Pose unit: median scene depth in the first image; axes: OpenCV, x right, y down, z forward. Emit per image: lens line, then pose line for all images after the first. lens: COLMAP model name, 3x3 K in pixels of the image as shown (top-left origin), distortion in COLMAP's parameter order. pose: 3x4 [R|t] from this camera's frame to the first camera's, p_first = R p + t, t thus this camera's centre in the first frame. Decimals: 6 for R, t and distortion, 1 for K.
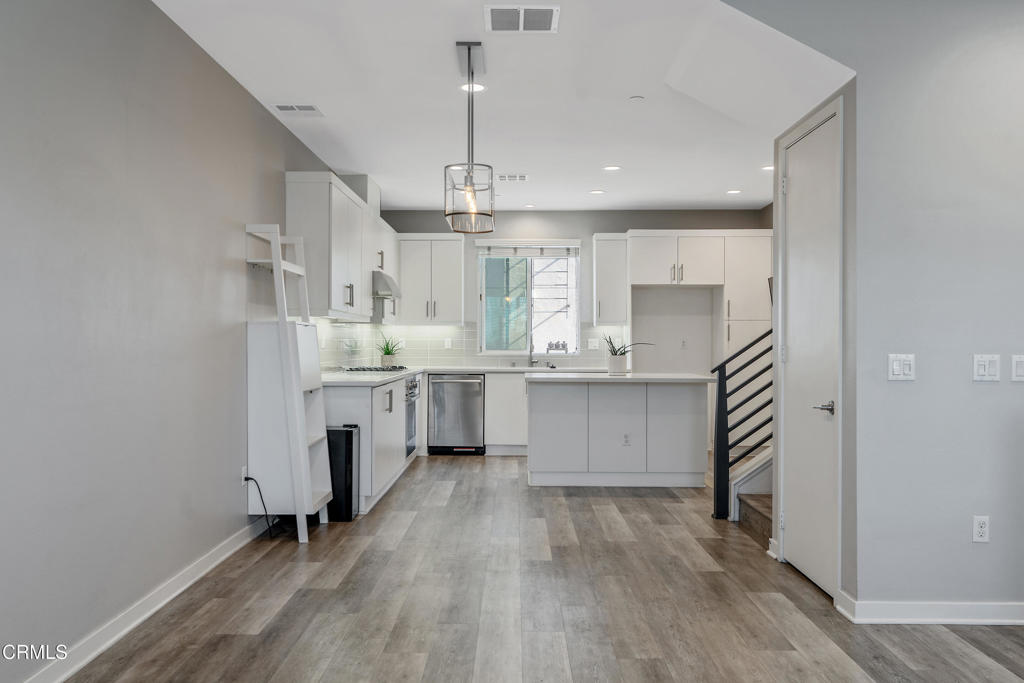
lens RADIAL K [[892.2, 0, 511.1], [0, 892.2, 344.1], [0, 0, 1]] dist [0.016189, -0.004369]
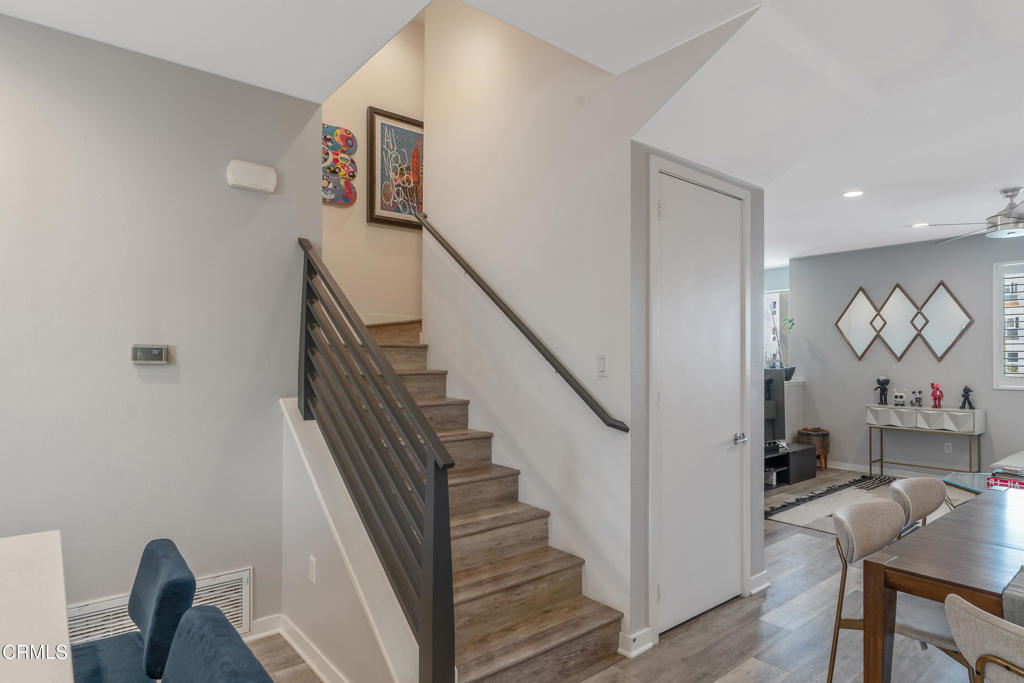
lens RADIAL K [[581.2, 0, 507.7], [0, 581.2, 352.0], [0, 0, 1]] dist [-0.005051, -0.000226]
pose [[-0.639231, 0.003783, 0.769005, -0.028109], [-0.002142, 0.999975, -0.006699, -0.024122], [-0.769011, -0.005930, -0.639207, 1.051220]]
